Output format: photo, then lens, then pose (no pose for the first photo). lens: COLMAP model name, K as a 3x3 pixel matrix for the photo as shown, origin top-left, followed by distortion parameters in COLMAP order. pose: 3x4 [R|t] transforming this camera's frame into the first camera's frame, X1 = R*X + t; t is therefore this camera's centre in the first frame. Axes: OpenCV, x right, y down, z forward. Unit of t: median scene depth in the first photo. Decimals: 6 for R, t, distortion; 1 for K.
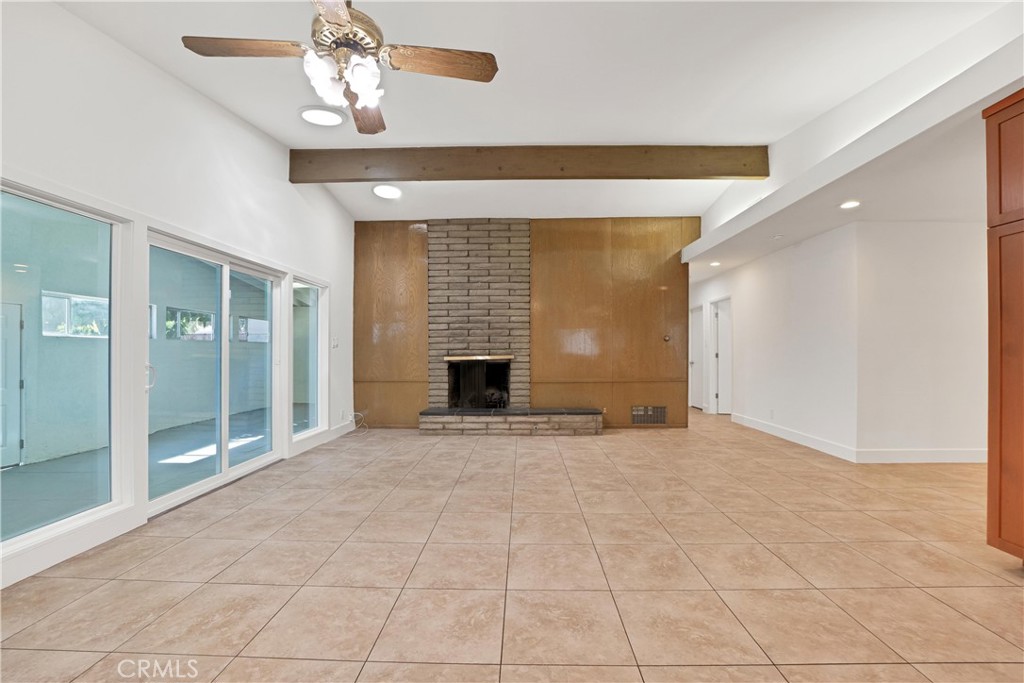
lens RADIAL K [[433.6, 0, 511.2], [0, 433.6, 349.4], [0, 0, 1]] dist [-0.031601, 0.000199]
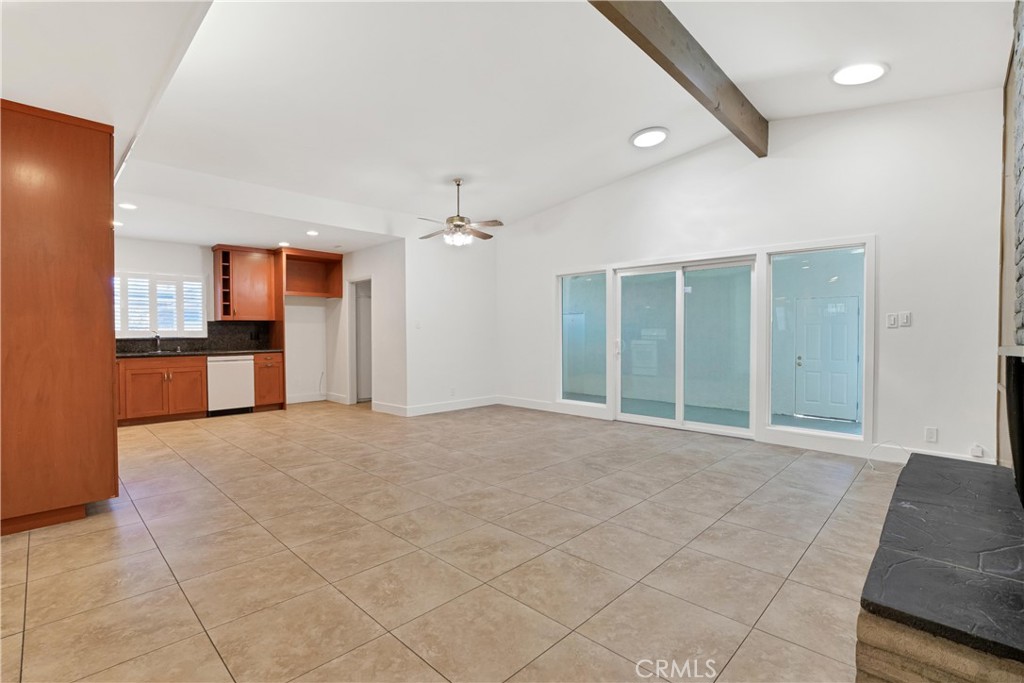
lens RADIAL K [[463.3, 0, 512.0], [0, 463.3, 341.5], [0, 0, 1]] dist [-0.042384, 0.000195]
pose [[-0.676078, 0.012562, -0.736723, 0.501943], [0.005605, 0.999913, 0.011906, 0.007153], [0.736809, 0.003920, -0.676090, 1.018423]]
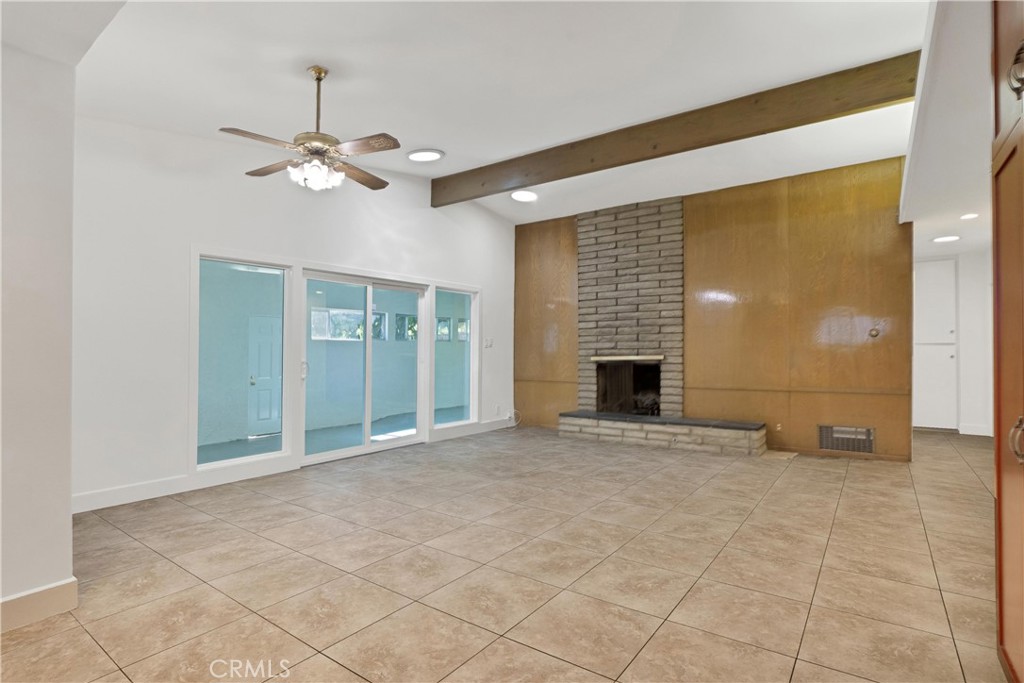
lens RADIAL K [[513.8, 0, 512.0], [0, 513.8, 341.5], [0, 0, 1]] dist [-0.022287, 0.001285]
pose [[0.822174, -0.010267, -0.569143, 0.371797], [0.003345, 0.999907, -0.013205, -0.002390], [0.569226, 0.008953, 0.822132, -0.025674]]
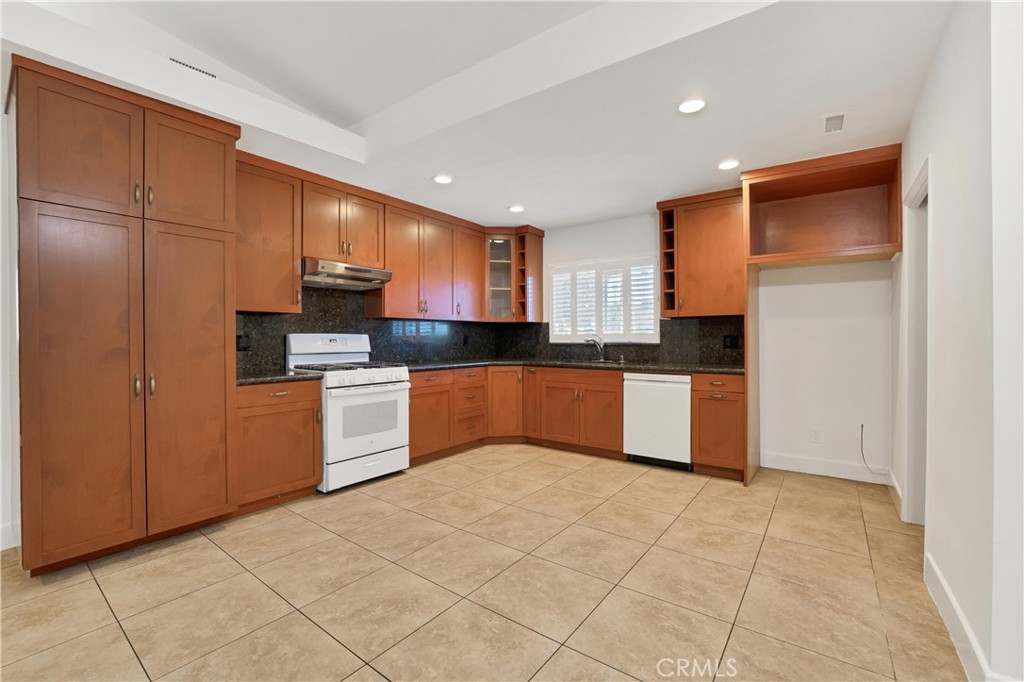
lens RADIAL K [[422.7, 0, 502.0], [0, 422.7, 340.7], [0, 0, 1]] dist [-0.034531, 0.000107]
pose [[-0.804896, -0.002079, 0.593412, -0.048859], [-0.000199, 0.999995, 0.003234, -0.000825], [-0.593416, 0.002485, -0.804892, 0.412487]]
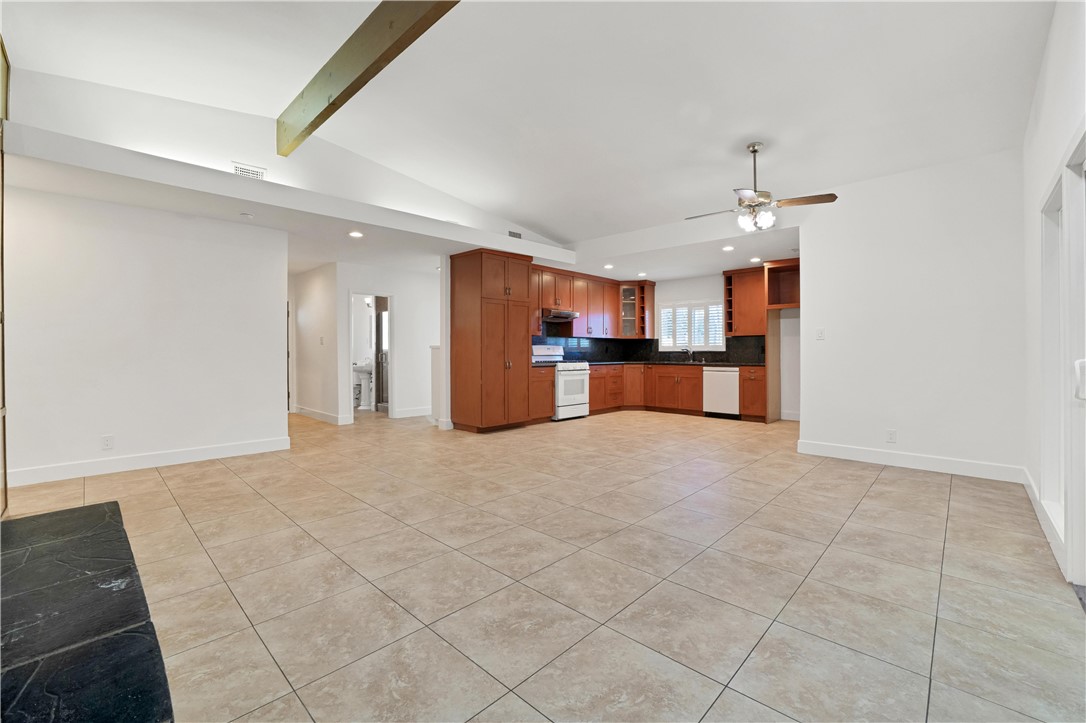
lens RADIAL K [[453.2, 0, 545.7], [0, 453.2, 354.8], [0, 0, 1]] dist [-0.037629, 0.000329]
pose [[-0.746278, -0.002231, 0.665631, -0.334348], [-0.000096, 0.999995, 0.003244, 0.013231], [-0.665634, 0.002357, -0.746274, 1.031656]]
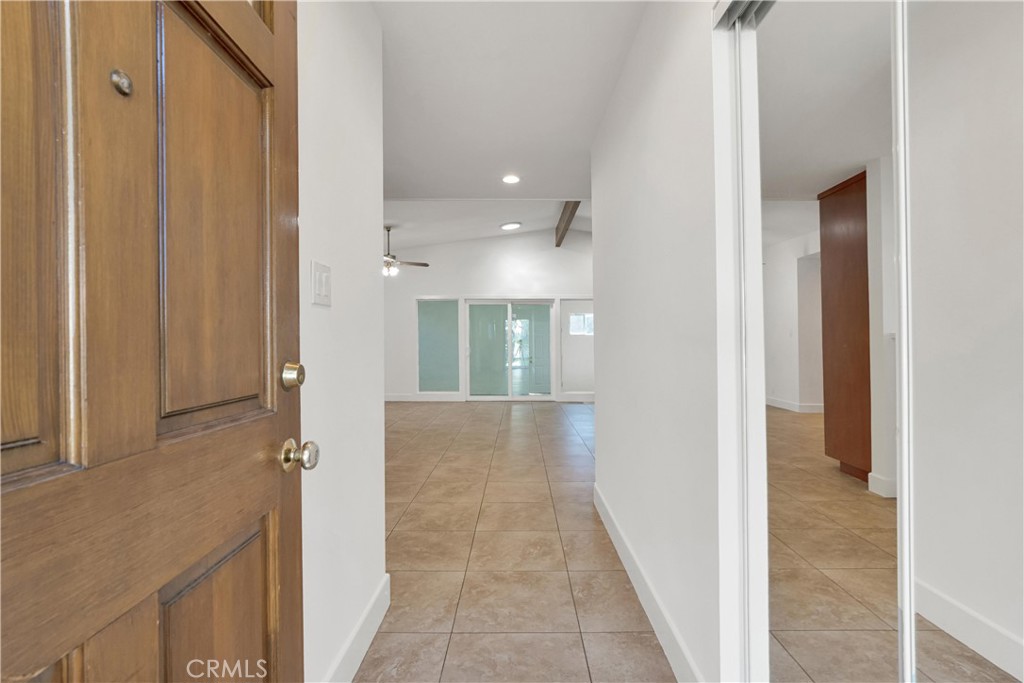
lens RADIAL K [[463.3, 0, 512.0], [0, 463.3, 341.5], [0, 0, 1]] dist [-0.042384, 0.000195]
pose [[0.012743, 0.001148, -0.999918, 1.117500], [0.001368, 0.999998, 0.001165, -0.001298], [0.999918, -0.001382, 0.012742, 0.624030]]
